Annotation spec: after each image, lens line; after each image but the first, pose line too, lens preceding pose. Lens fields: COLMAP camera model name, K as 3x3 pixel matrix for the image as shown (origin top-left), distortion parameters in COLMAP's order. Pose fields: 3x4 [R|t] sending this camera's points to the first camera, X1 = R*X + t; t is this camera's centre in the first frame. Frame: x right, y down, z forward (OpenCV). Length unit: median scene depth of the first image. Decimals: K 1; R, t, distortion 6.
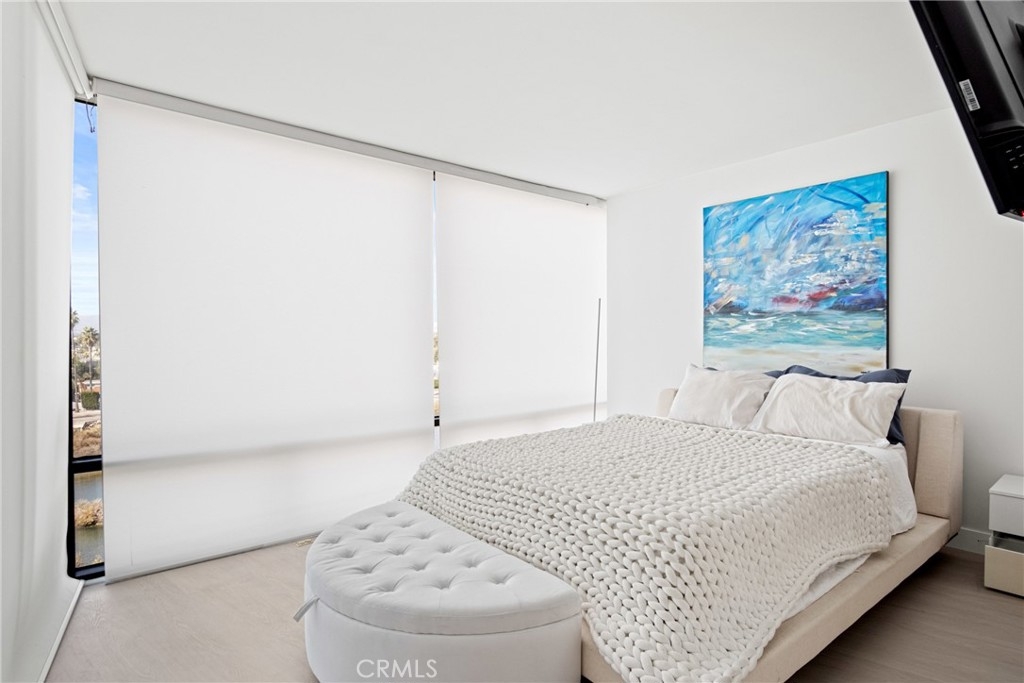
lens RADIAL K [[549.5, 0, 512.0], [0, 549.5, 341.5], [0, 0, 1]] dist [-0.004960, 0.001043]
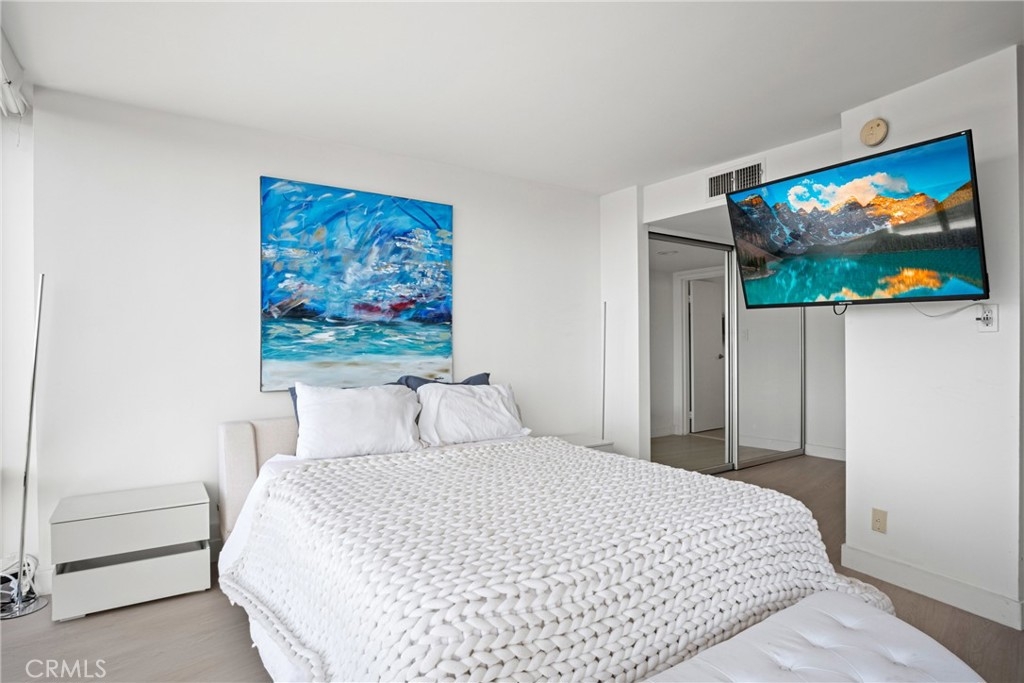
lens RADIAL K [[549.5, 0, 512.0], [0, 549.5, 341.5], [0, 0, 1]] dist [-0.004960, 0.001043]
pose [[0.092956, 0.015583, 0.995548, -0.458365], [0.015778, 0.999729, -0.017122, 0.002072], [-0.995545, 0.017299, 0.092685, 0.745710]]
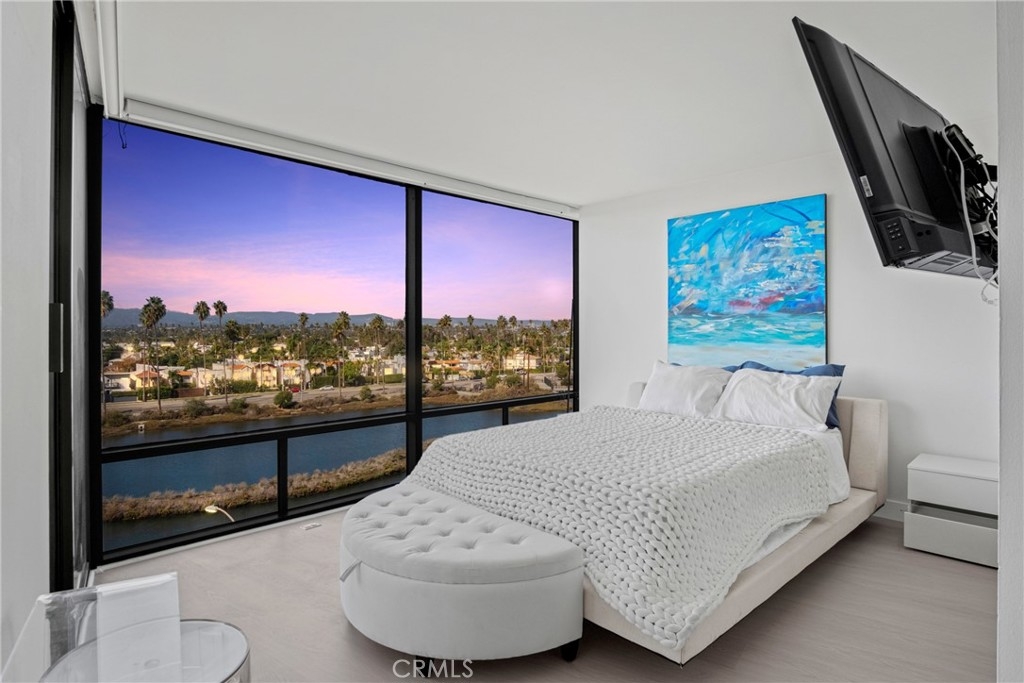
lens RADIAL K [[550.6, 0, 510.1], [0, 550.6, 328.7], [0, 0, 1]] dist [0.002816, -0.000317]
pose [[0.997384, 0.002771, 0.072235, -0.062499], [-0.001790, 0.999905, -0.013637, -0.007972], [-0.072266, 0.013472, 0.997294, -0.108101]]
